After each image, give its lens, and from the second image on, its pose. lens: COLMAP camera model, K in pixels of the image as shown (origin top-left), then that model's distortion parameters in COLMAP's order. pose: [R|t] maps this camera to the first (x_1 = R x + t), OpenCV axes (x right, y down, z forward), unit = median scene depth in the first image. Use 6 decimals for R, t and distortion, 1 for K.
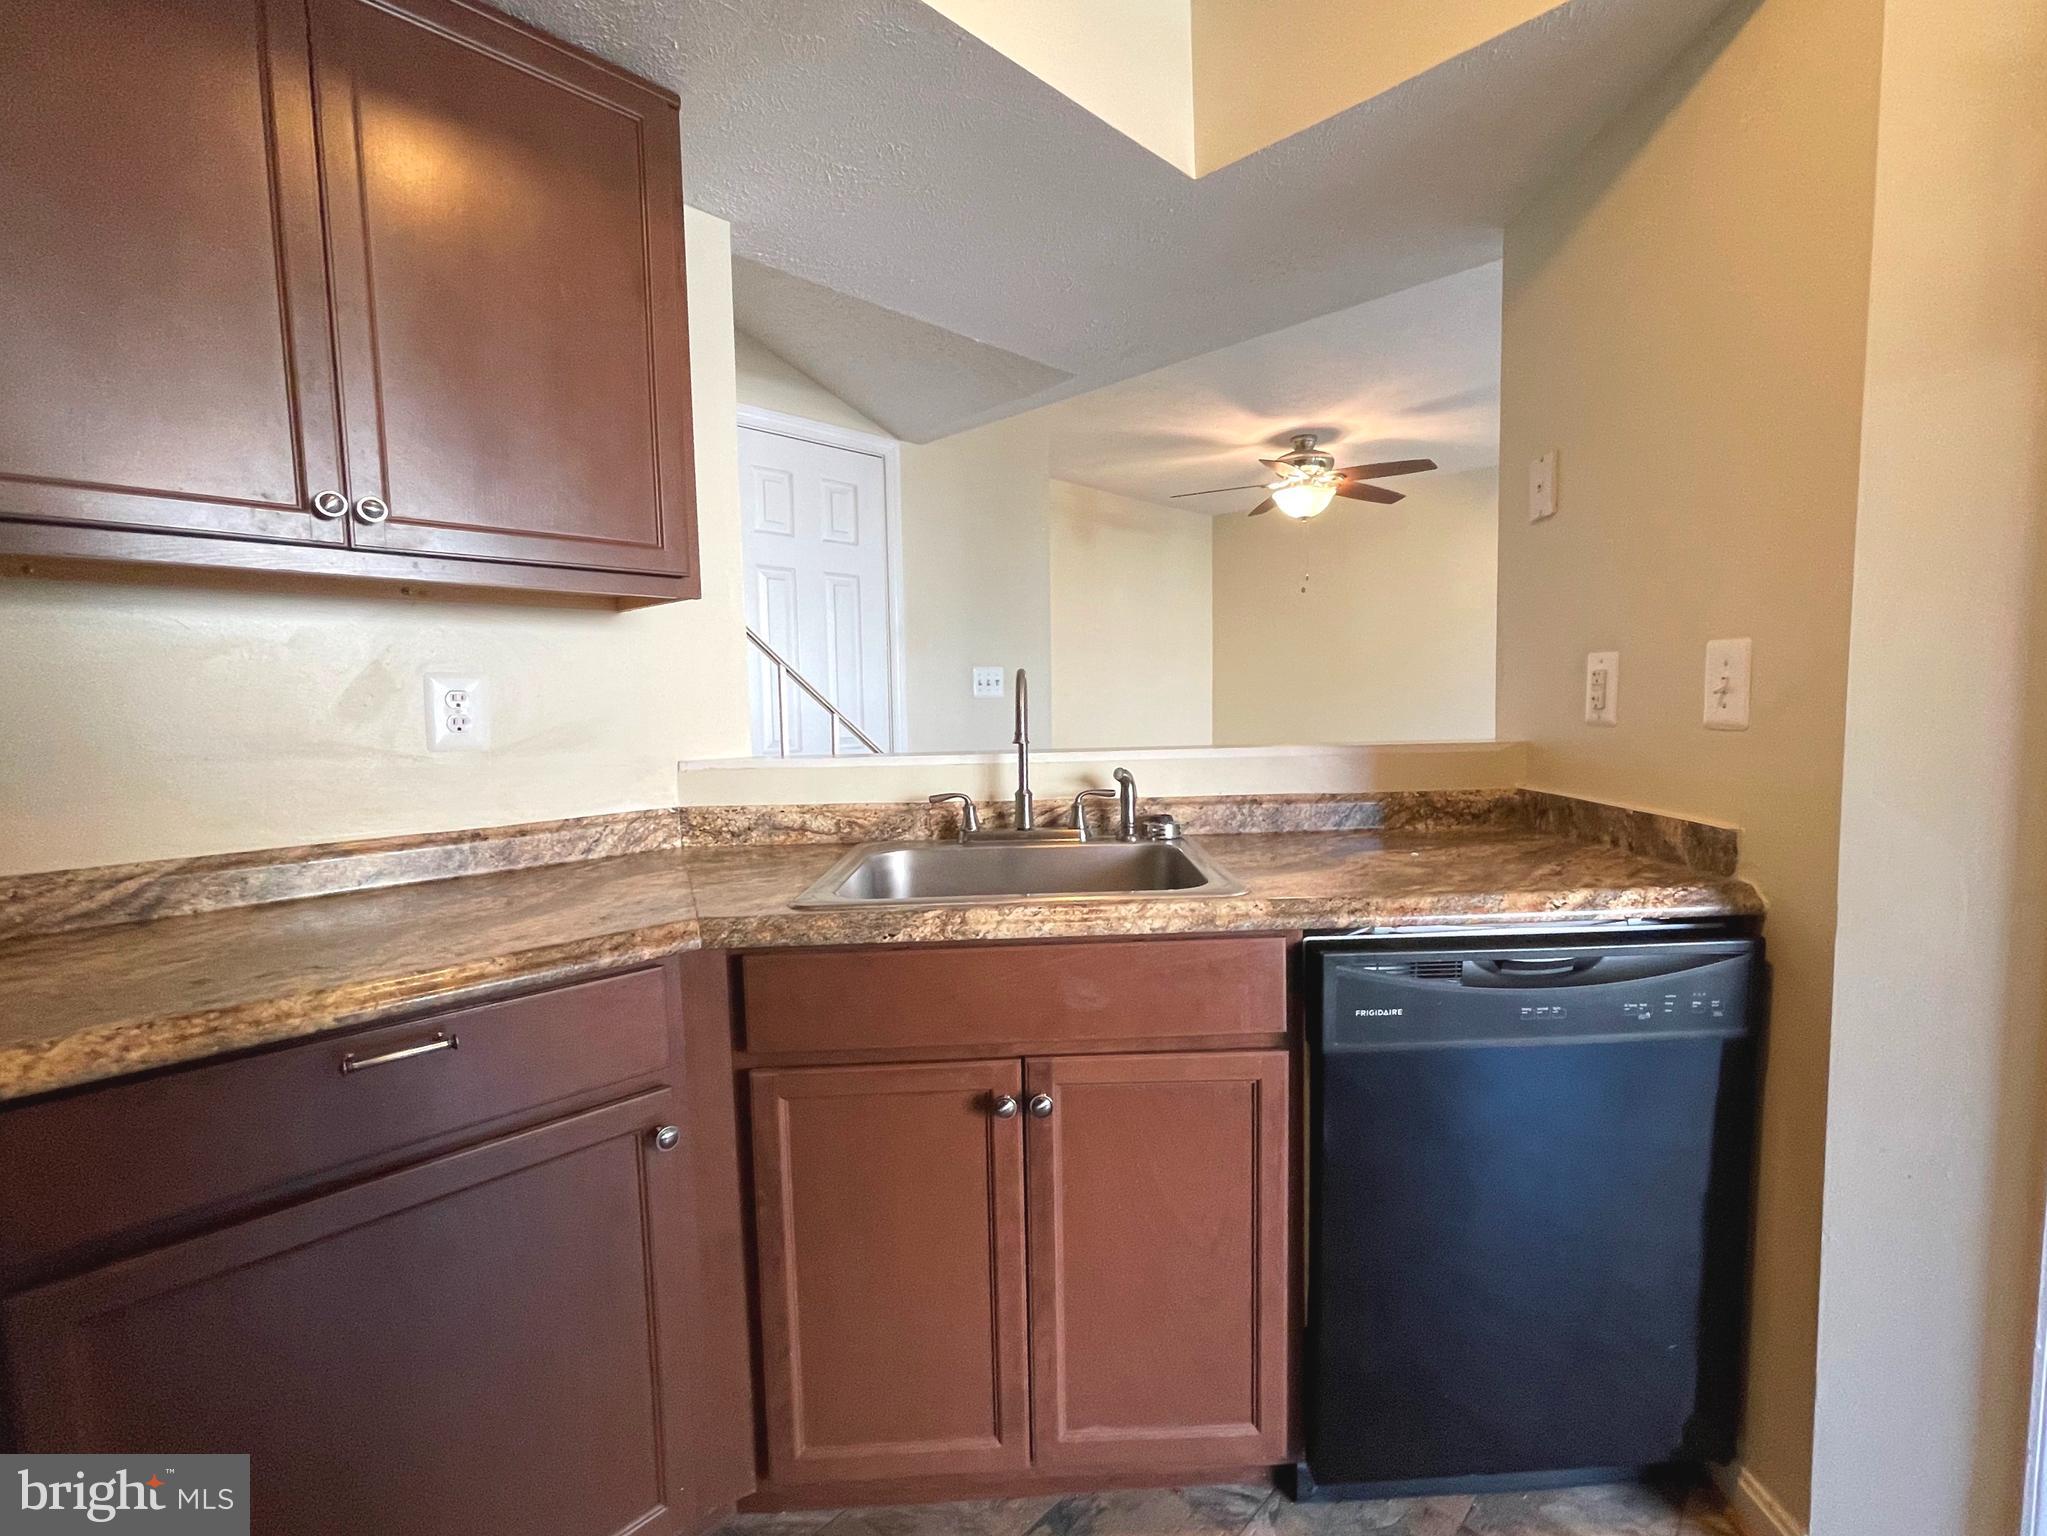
lens RADIAL K [[932.5, 0, 1023.5], [0, 932.5, 768.0], [0, 0, 1]] dist [-0.004921, -0.000425]
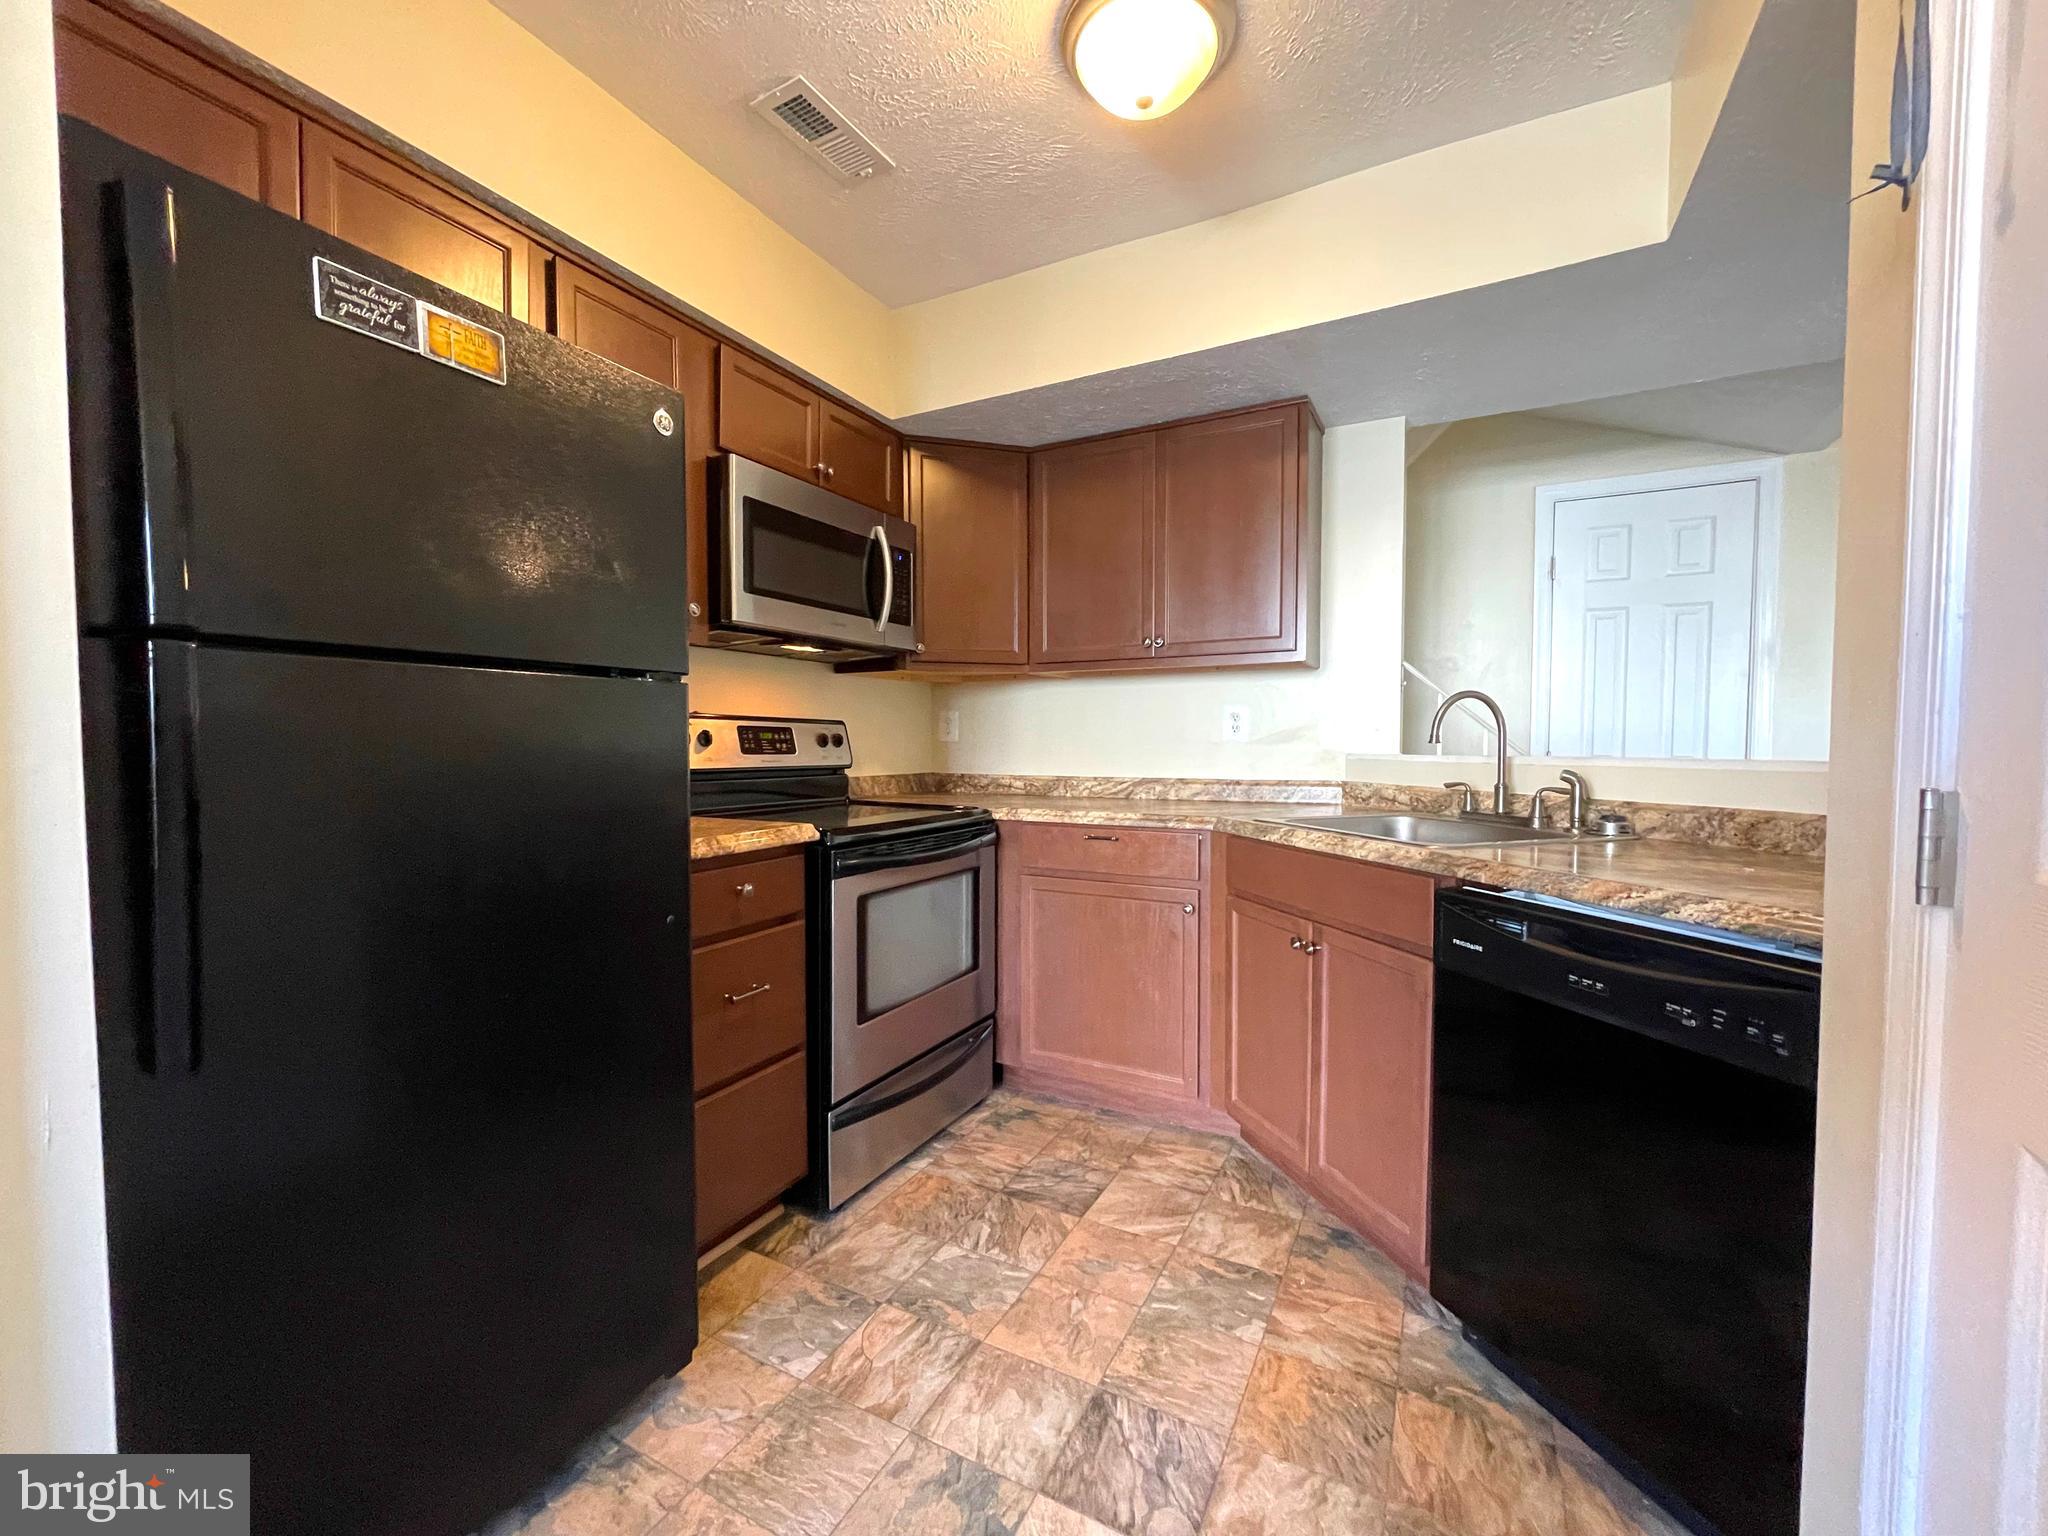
lens RADIAL K [[821.4, 0, 1024.0], [0, 821.4, 768.0], [0, 0, 1]] dist [-0.000078, -0.000028]
pose [[0.268334, 0.052075, -0.961918, 0.998288], [-0.079327, 0.996341, 0.031809, 0.019943], [0.960054, 0.067770, 0.271483, 0.052898]]
